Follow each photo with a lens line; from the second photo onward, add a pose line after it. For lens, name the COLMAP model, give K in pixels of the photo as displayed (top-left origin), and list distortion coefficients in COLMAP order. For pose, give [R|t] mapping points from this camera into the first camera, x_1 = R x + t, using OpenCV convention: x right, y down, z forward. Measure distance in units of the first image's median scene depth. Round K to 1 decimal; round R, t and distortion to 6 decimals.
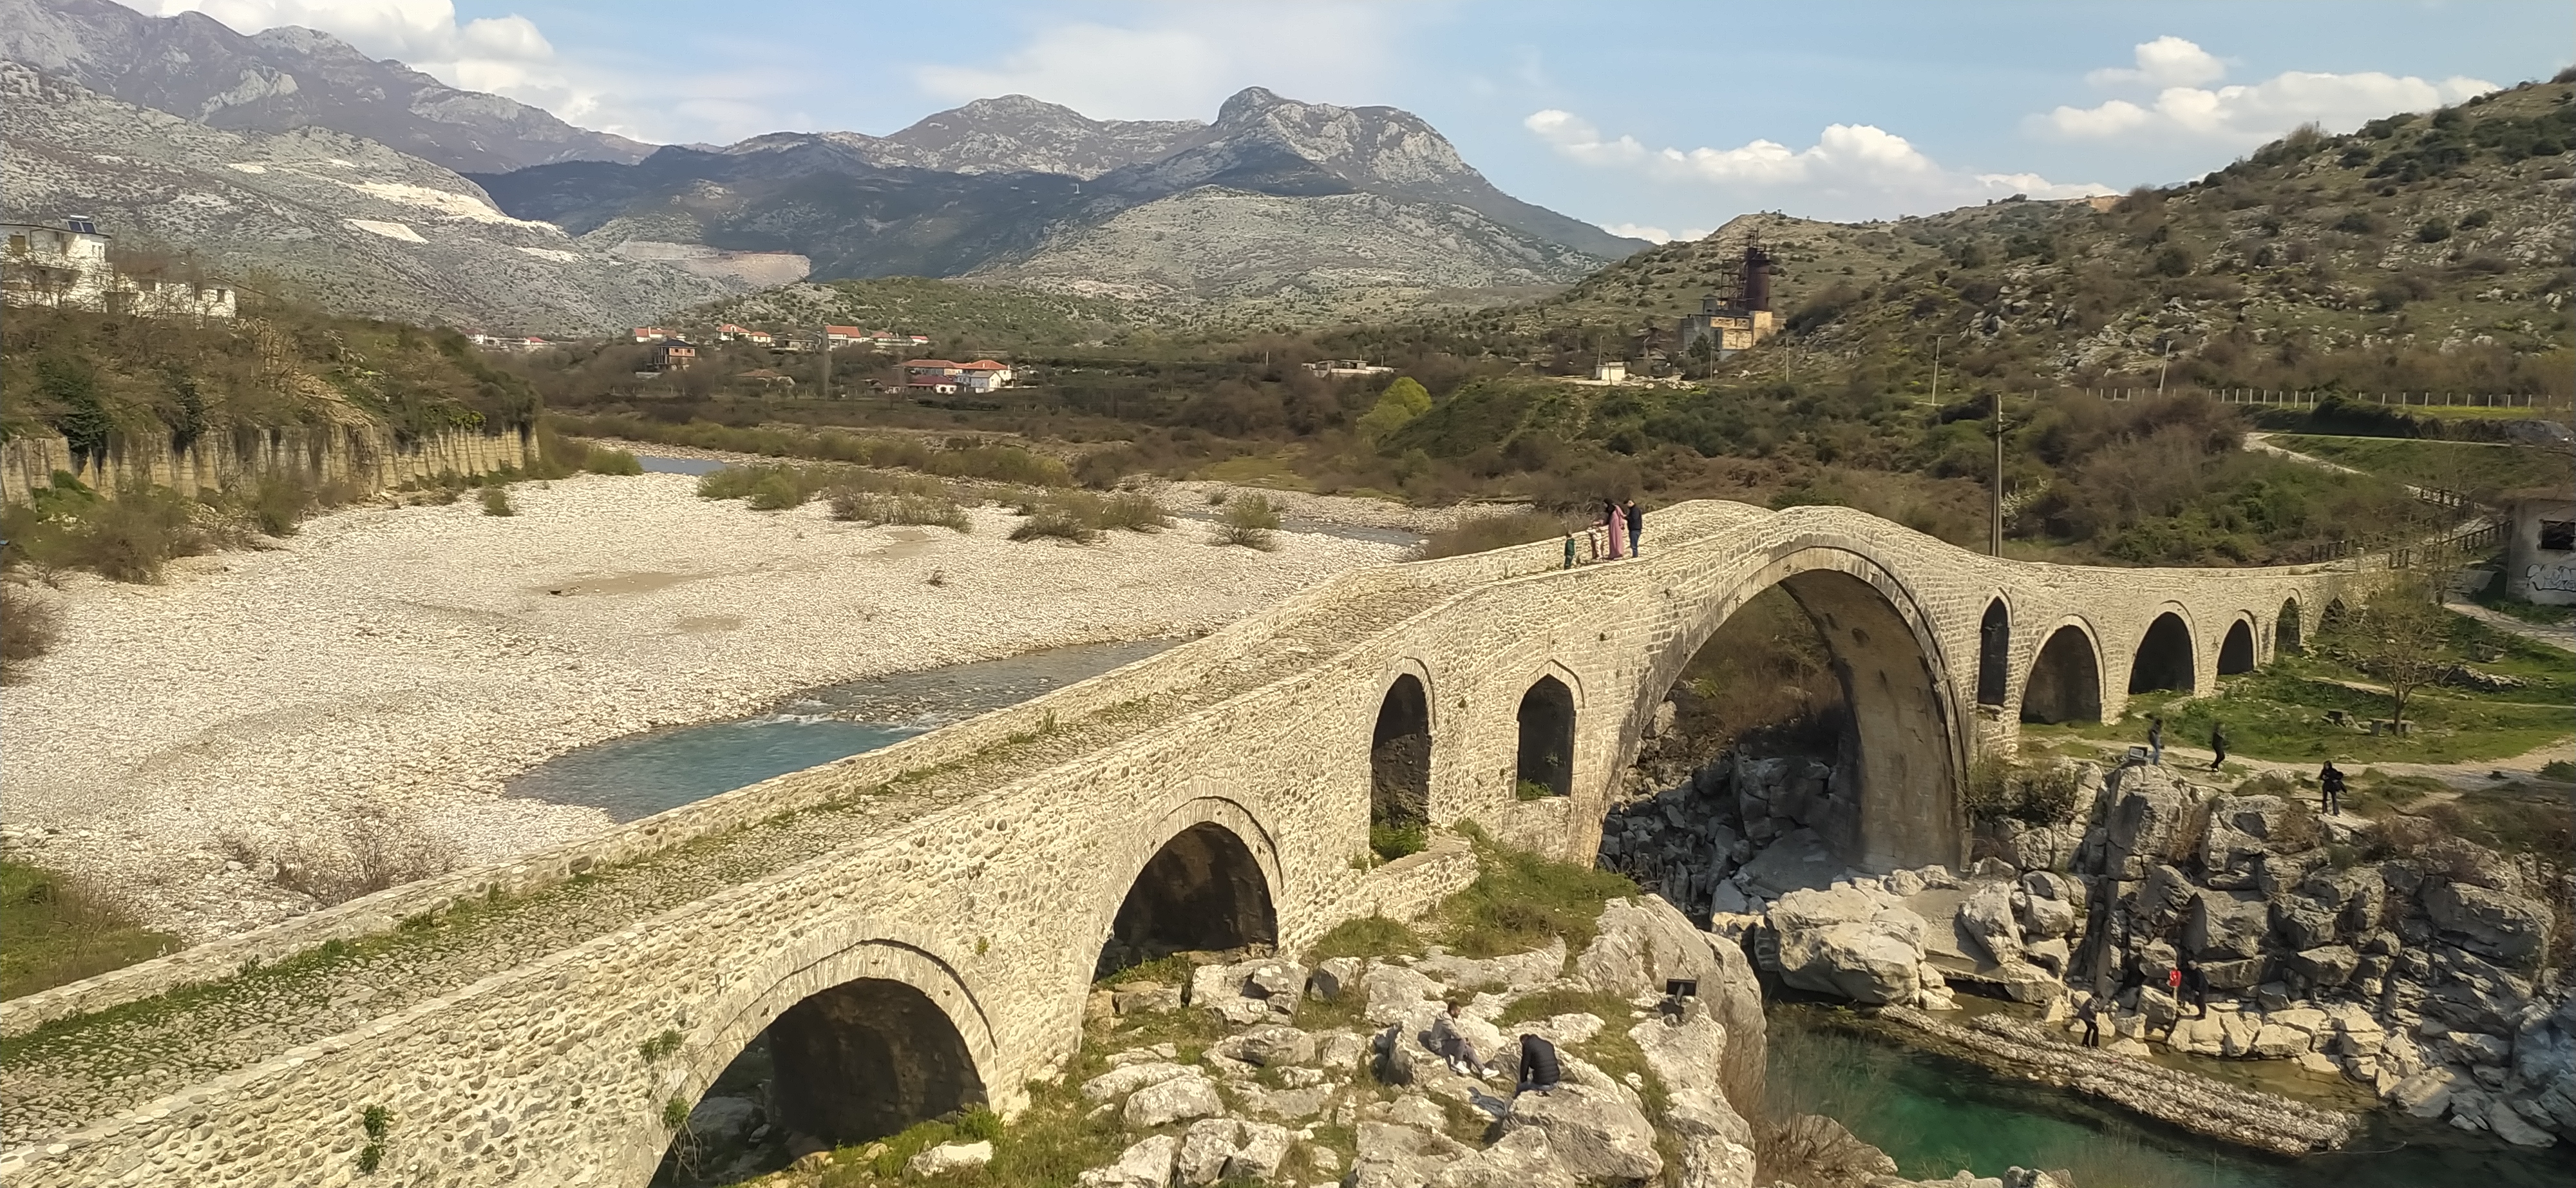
lens RADIAL K [[1923.3, 0, 1299.7], [0, 1923.3, 604.2], [0, 0, 1]] dist [0.075807, -0.076941]
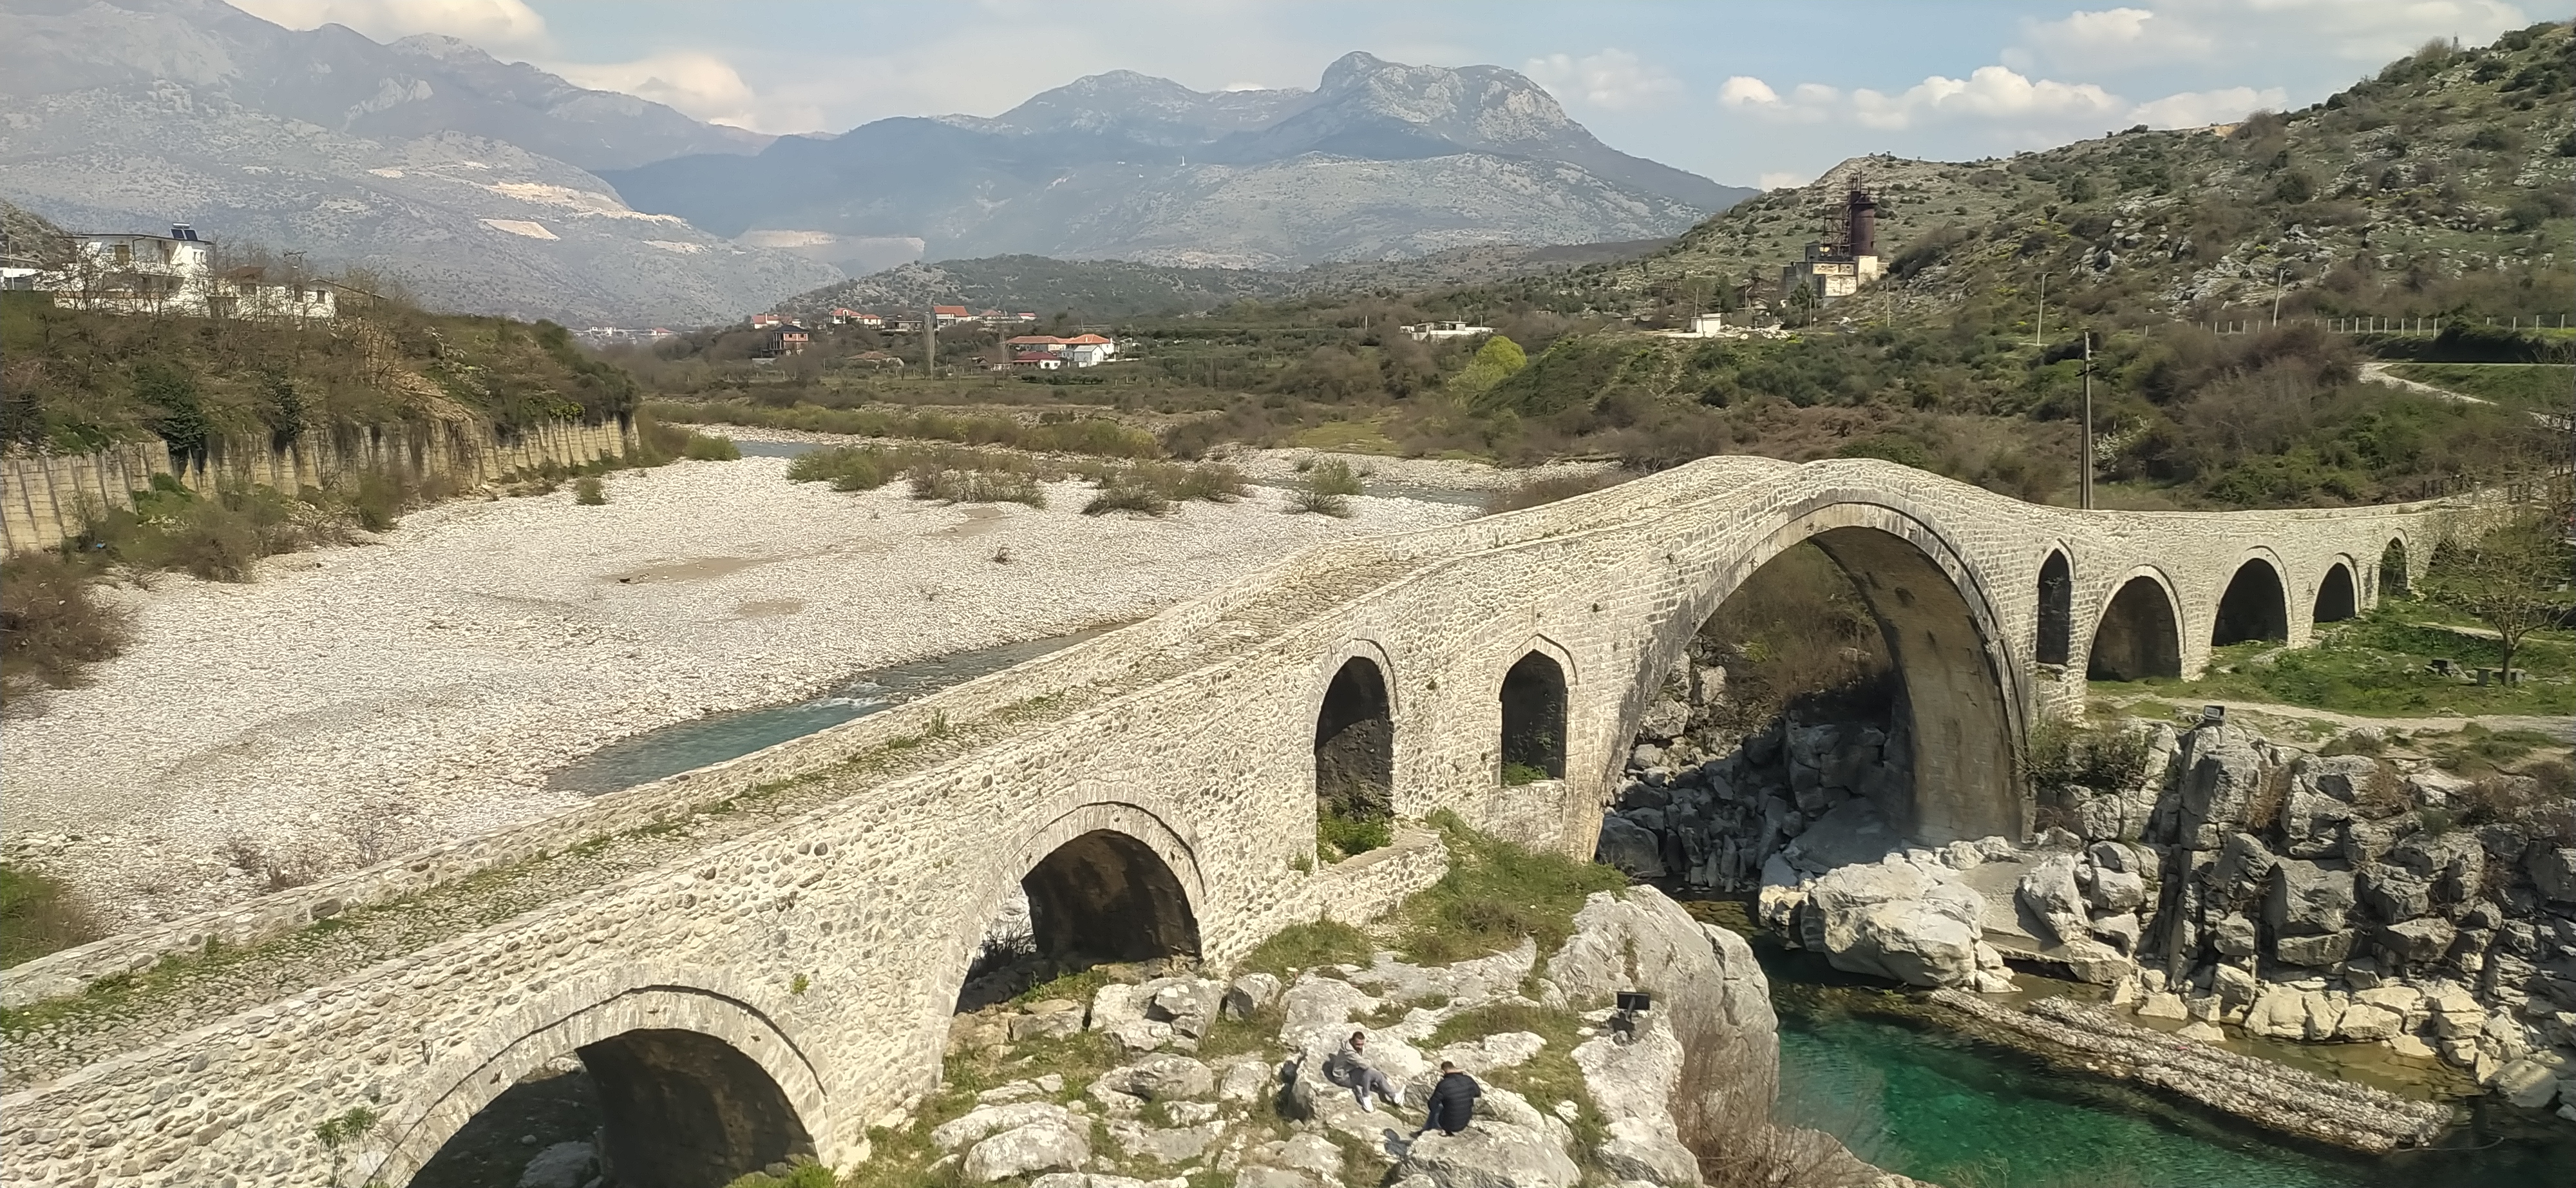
lens RADIAL K [[1907.3, 0, 1297.7], [0, 1907.3, 602.0], [0, 0, 1]] dist [0.080450, -0.084986]
pose [[0.997745, -0.026383, -0.061724, 0.012692], [0.027470, 0.999481, 0.016837, -0.000973], [0.061248, -0.018495, 0.997951, 0.012394]]
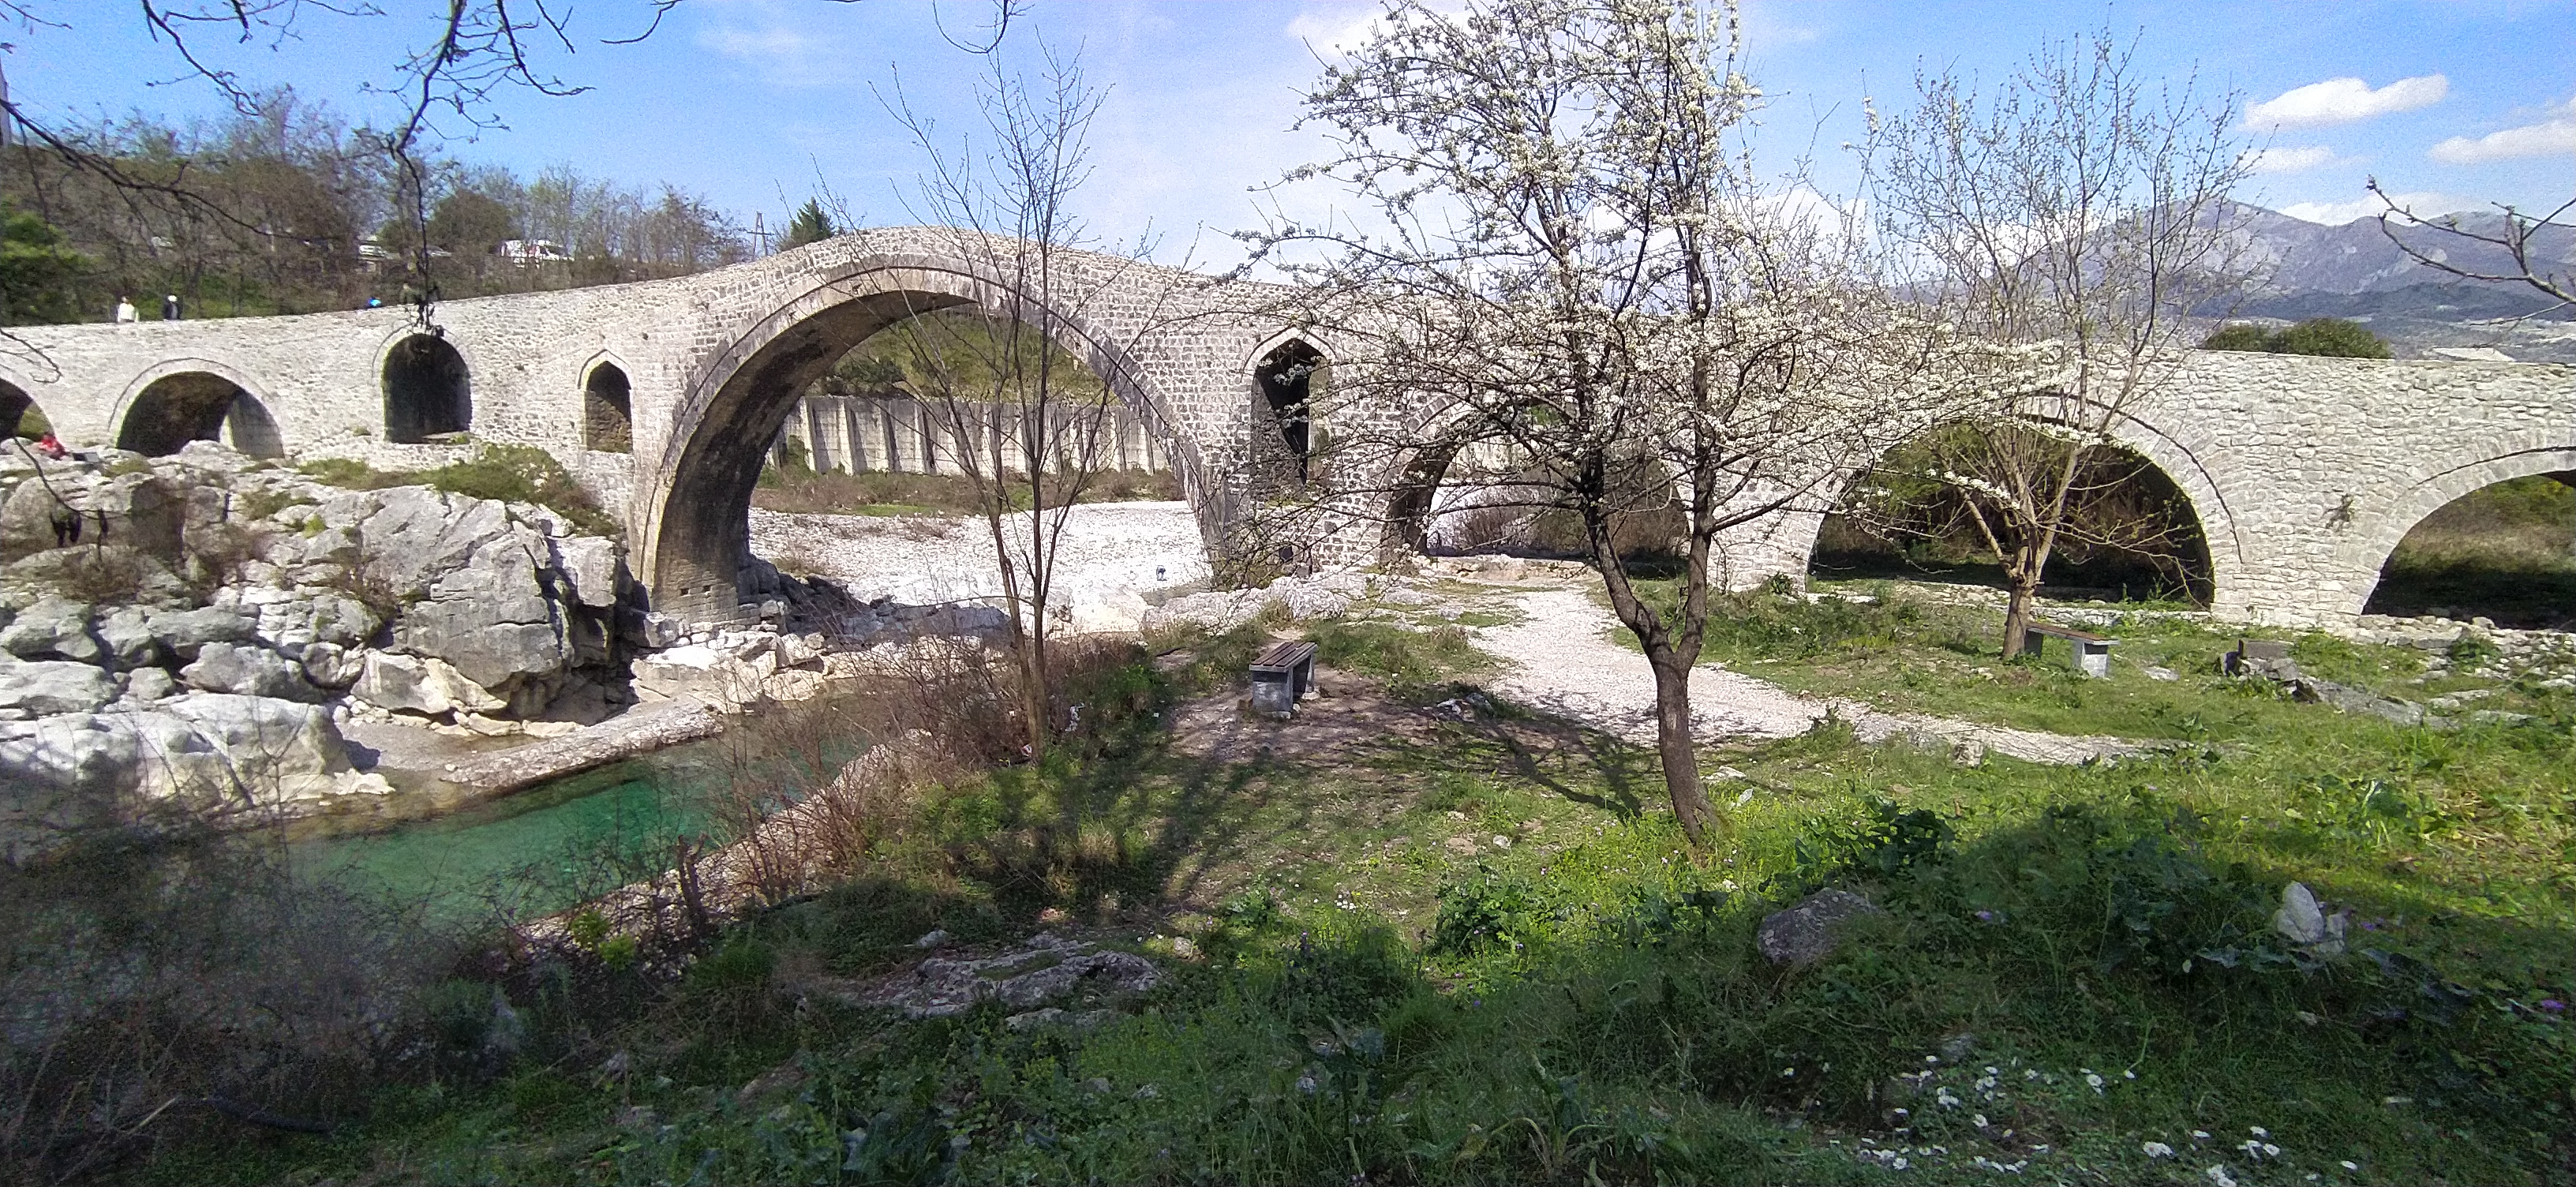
lens RADIAL K [[1169.7, 0, 1281.3], [0, 1169.7, 584.5], [0, 0, 1]] dist [-0.012823, 0.000698]
pose [[0.326404, 0.103518, -0.939545, 0.192732], [-0.117998, 0.990672, 0.068158, 0.014382], [0.937836, 0.088617, 0.335574, 0.208457]]
